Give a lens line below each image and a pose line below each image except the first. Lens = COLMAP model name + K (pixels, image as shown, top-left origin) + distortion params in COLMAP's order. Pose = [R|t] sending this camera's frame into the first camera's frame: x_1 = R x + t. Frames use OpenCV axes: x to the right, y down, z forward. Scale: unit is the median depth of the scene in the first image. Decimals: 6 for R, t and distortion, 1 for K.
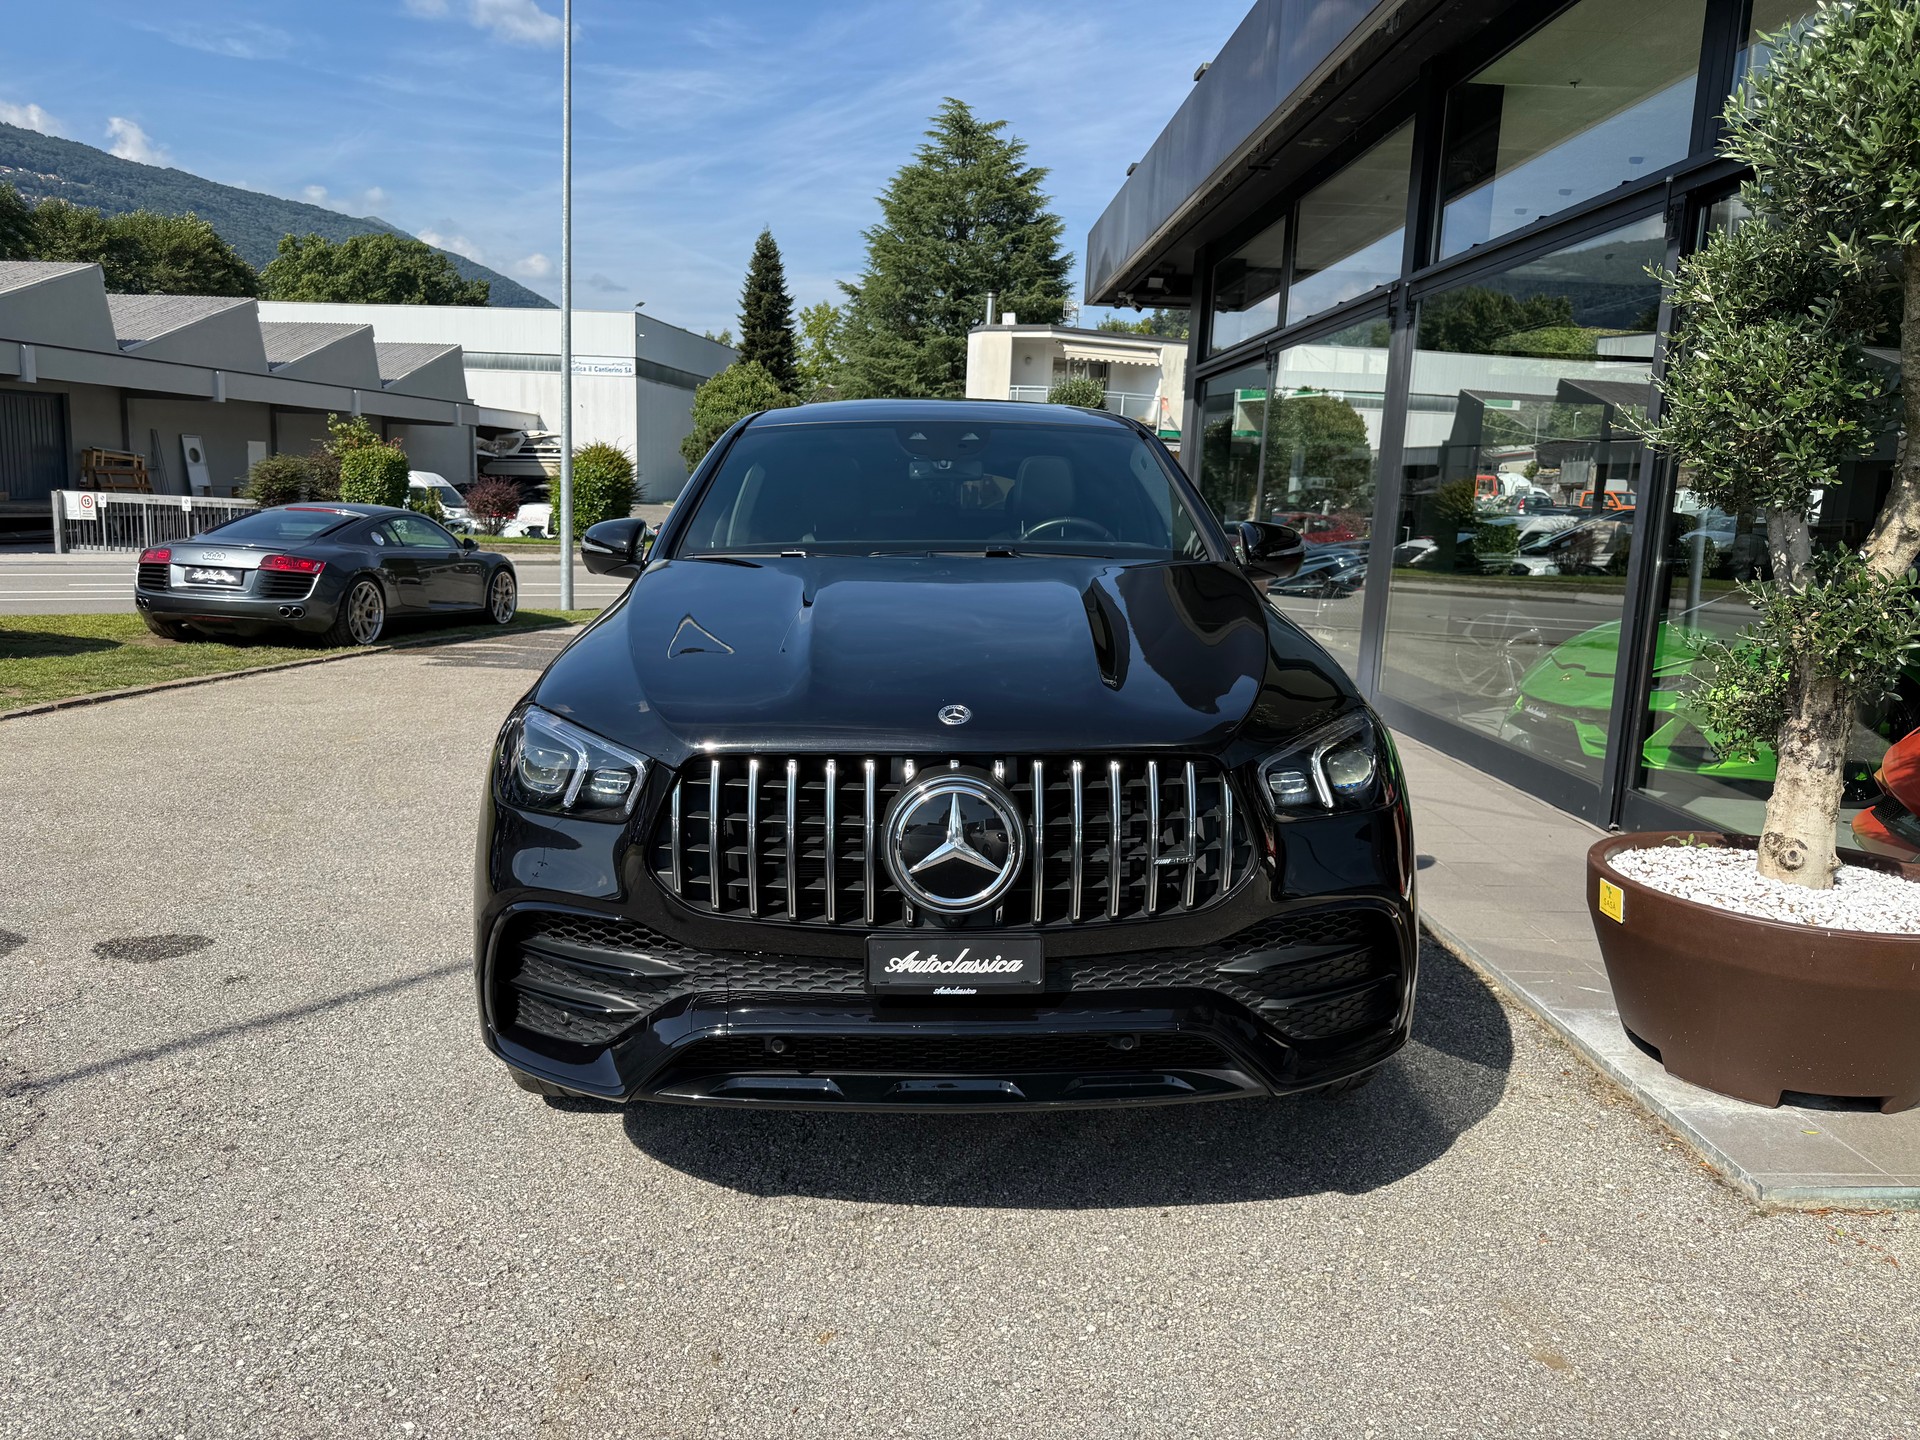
lens RADIAL K [[1366.2, 0, 970.0], [0, 1366.2, 722.6], [0, 0, 1]] dist [-0.000088, -0.005775]
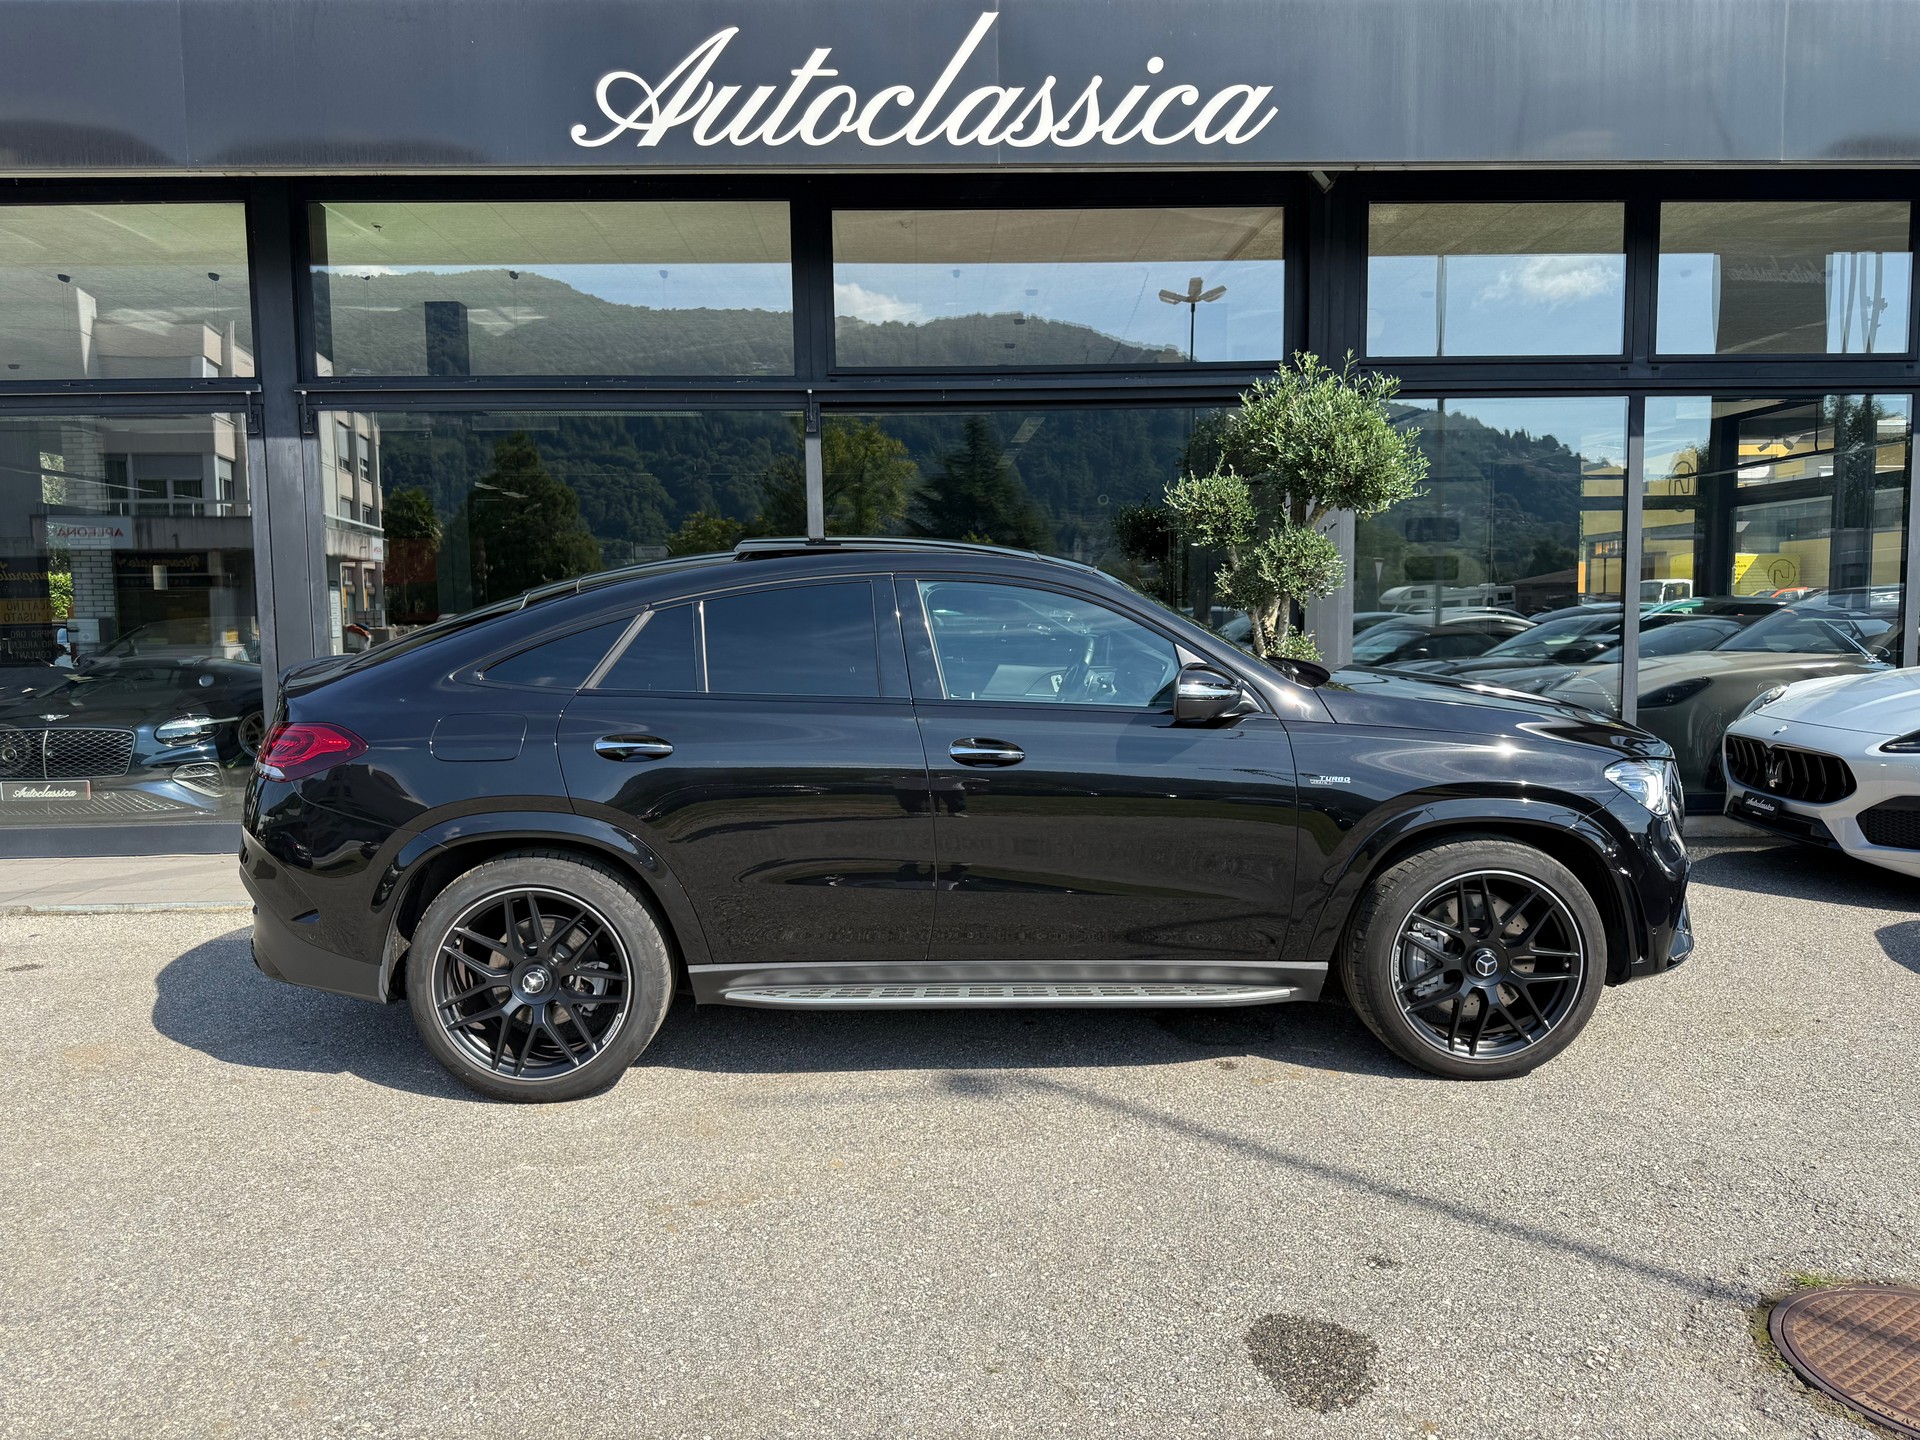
lens RADIAL K [[1364.1, 0, 962.0], [0, 1364.1, 730.0], [0, 0, 1]] dist [0.000356, -0.006502]
pose [[0.016414, -0.136123, 0.990556, -1.140541], [0.178162, 0.975233, 0.131066, -0.238436], [-0.983864, 0.174328, 0.040259, 1.012382]]
